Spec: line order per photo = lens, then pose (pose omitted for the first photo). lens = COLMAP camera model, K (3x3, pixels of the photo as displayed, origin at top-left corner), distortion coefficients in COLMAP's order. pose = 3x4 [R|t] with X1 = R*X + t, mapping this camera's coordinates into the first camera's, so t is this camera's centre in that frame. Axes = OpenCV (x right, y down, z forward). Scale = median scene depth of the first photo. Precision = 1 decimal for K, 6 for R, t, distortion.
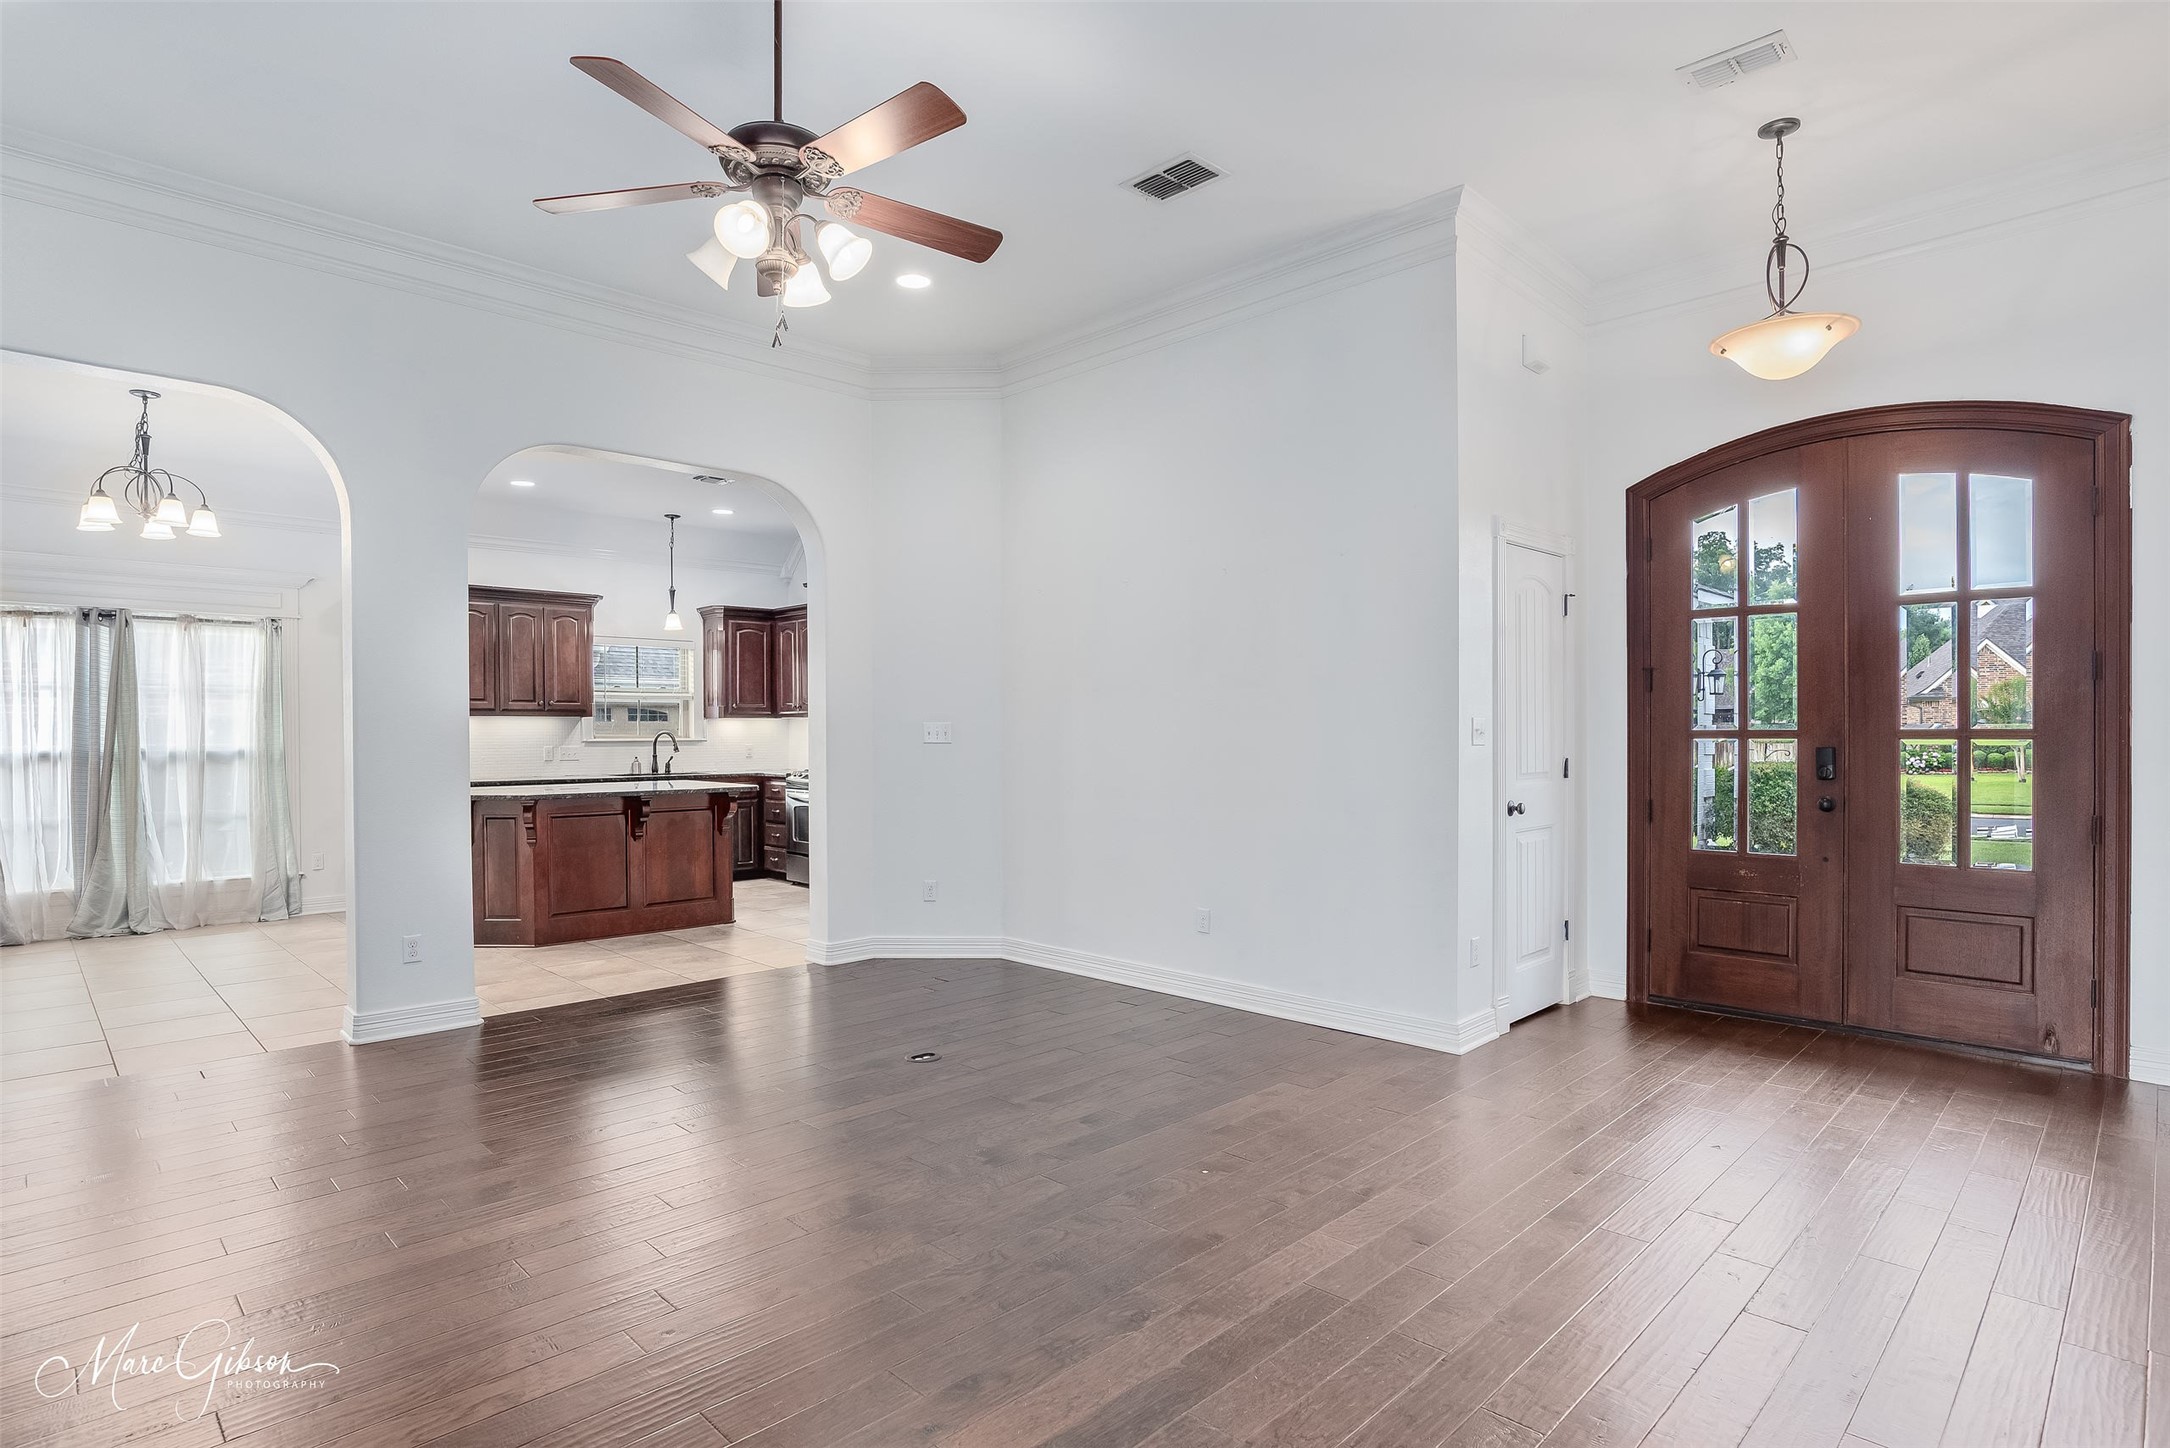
lens RADIAL K [[1116.7, 0, 1081.5], [0, 1116.7, 729.1], [0, 0, 1]] dist [-0.051977, 0.020795]
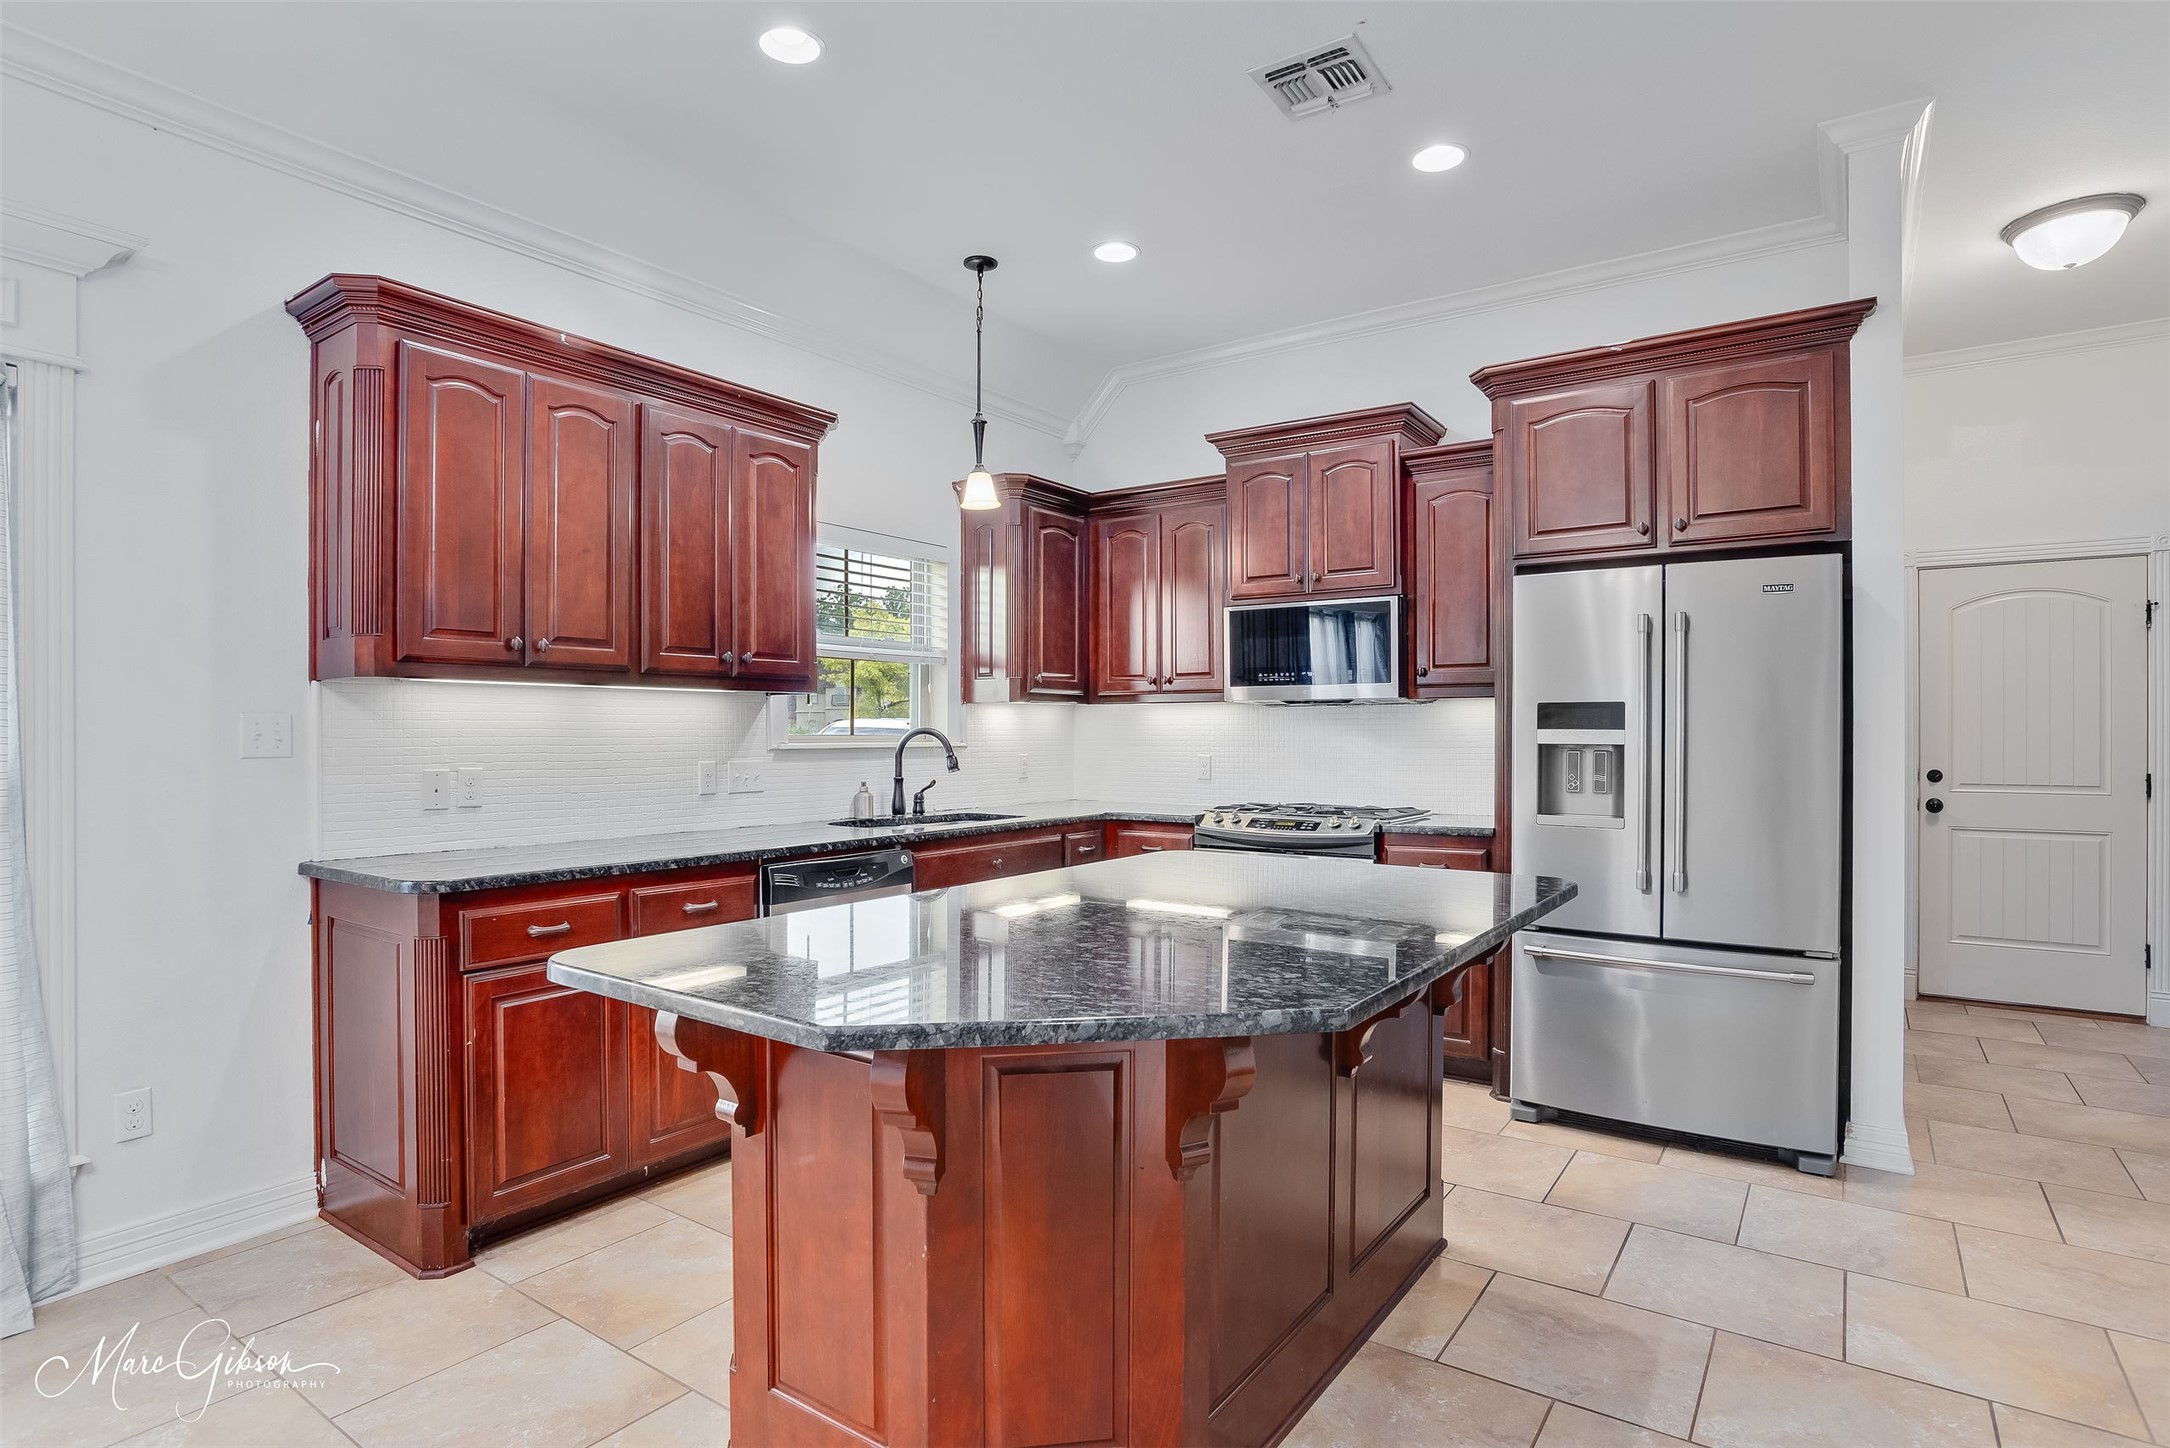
lens RADIAL K [[1116.7, 0, 1081.5], [0, 1116.7, 729.1], [0, 0, 1]] dist [-0.051977, 0.020795]
pose [[0.982946, 0.007774, 0.183728, -0.510269], [-0.007493, 0.999969, -0.002224, 0.003887], [-0.183739, 0.000810, 0.982975, 0.668173]]
